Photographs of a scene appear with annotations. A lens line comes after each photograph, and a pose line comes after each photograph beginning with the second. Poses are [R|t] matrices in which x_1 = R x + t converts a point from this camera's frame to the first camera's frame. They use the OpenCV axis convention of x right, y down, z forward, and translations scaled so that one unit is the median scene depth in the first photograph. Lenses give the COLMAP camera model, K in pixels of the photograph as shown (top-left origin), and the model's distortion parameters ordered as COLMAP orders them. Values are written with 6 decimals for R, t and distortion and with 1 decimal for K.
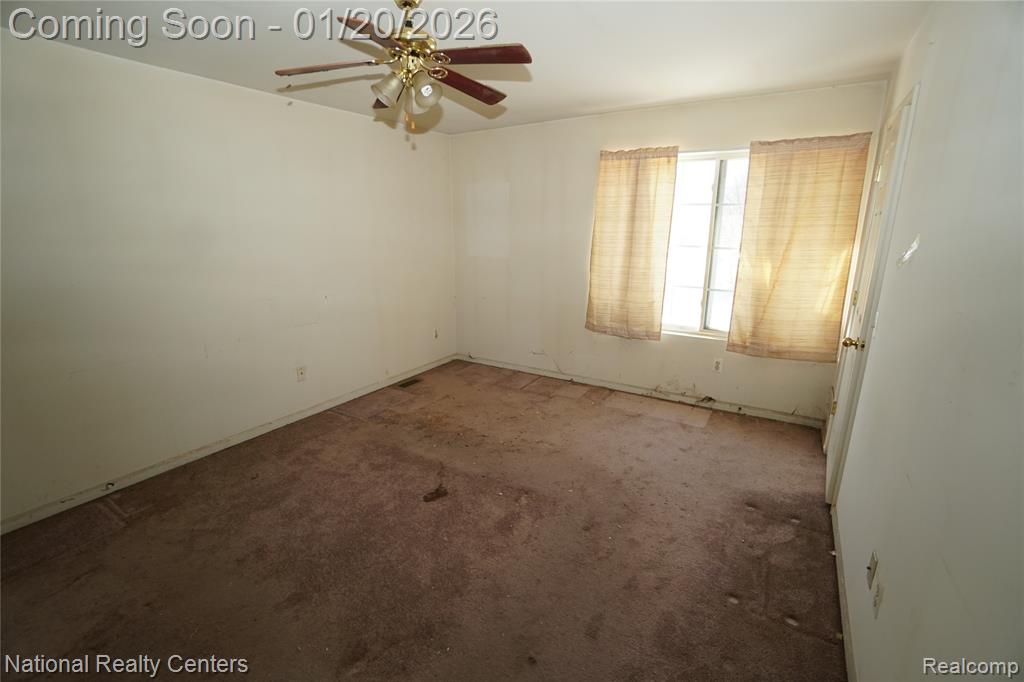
lens RADIAL K [[453.4, 0, 501.4], [0, 453.4, 341.2], [0, 0, 1]] dist [-0.066043, 0.025882]
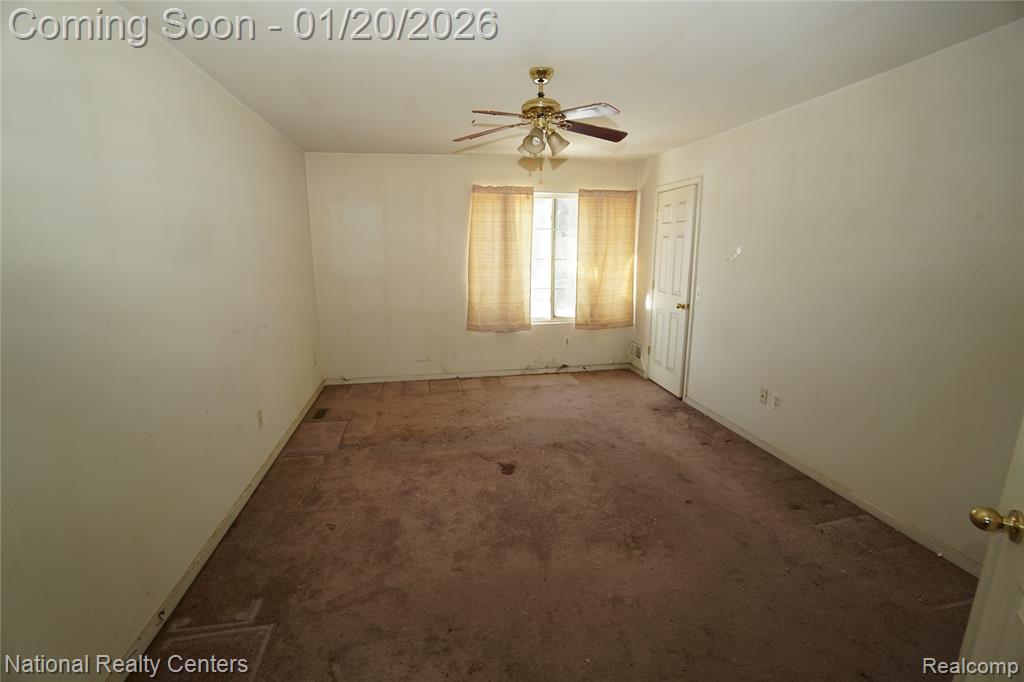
lens RADIAL K [[453.4, 0, 501.4], [0, 453.4, 341.2], [0, 0, 1]] dist [-0.066043, 0.025882]
pose [[0.730100, -0.140737, 0.668691, -0.649234], [0.171449, 0.984988, 0.020114, -0.011166], [-0.661483, 0.099961, 0.743269, 0.069641]]
